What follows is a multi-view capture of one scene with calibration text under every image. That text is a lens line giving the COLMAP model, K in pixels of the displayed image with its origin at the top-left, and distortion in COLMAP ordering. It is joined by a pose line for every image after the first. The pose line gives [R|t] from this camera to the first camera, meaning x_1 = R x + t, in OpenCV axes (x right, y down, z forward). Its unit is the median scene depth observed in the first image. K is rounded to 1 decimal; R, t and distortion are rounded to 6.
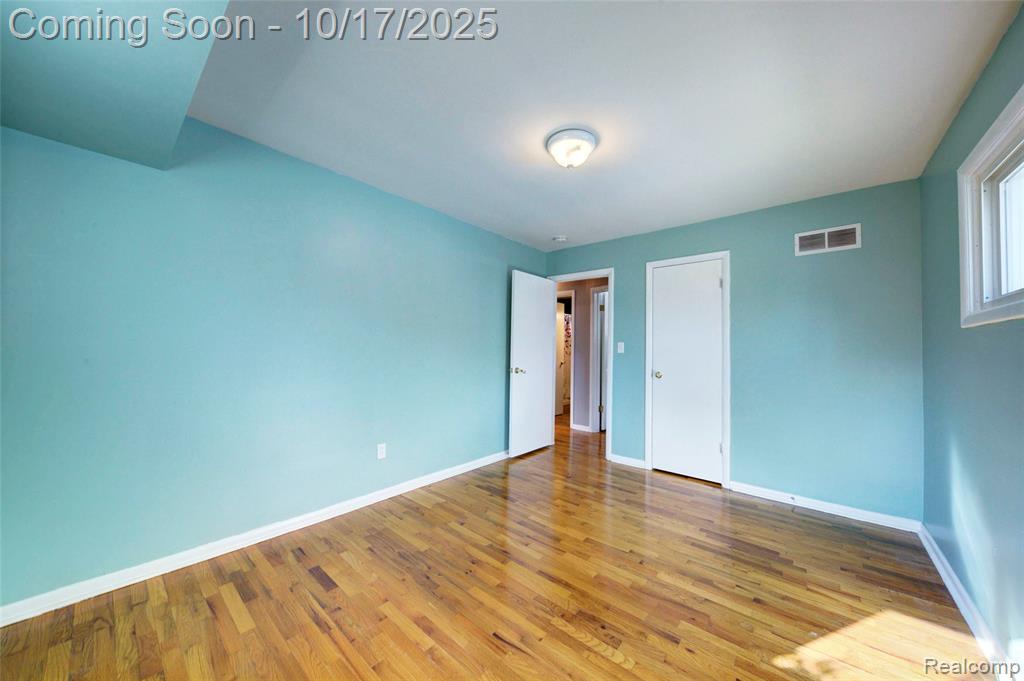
lens RADIAL K [[352.1, 0, 513.1], [0, 352.1, 341.9], [0, 0, 1]] dist [0.006560, -0.005319]
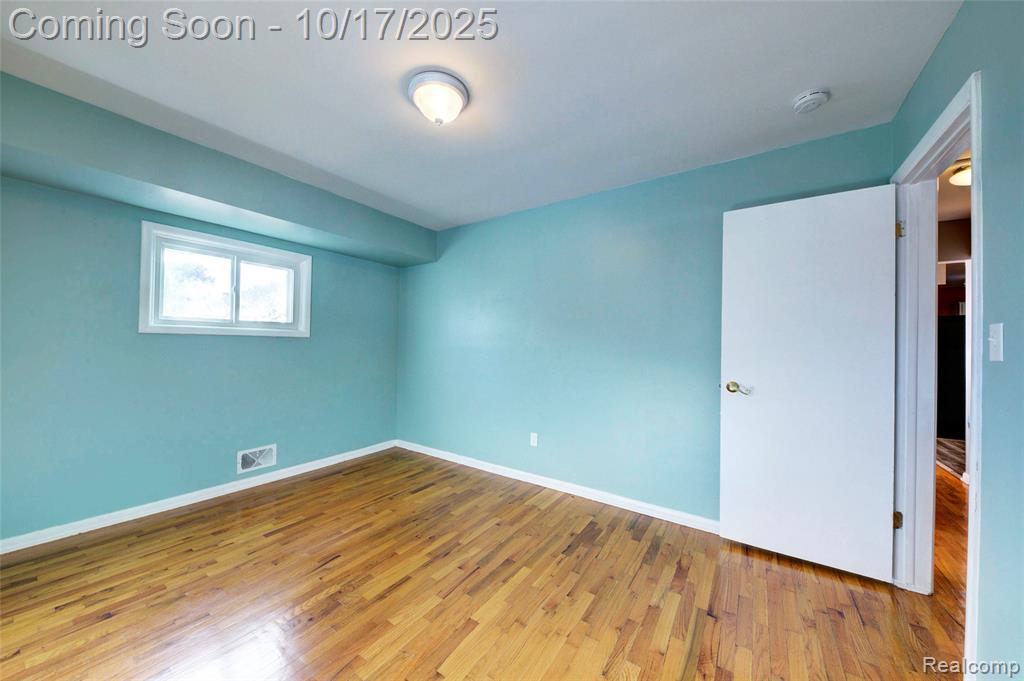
lens RADIAL K [[352.1, 0, 513.0], [0, 352.1, 342.5], [0, 0, 1]] dist [0.006560, -0.005319]
pose [[0.106327, -0.023637, -0.994050, 0.873225], [0.006975, 0.999711, -0.023026, 0.031757], [0.994307, -0.004485, 0.106461, 0.963094]]
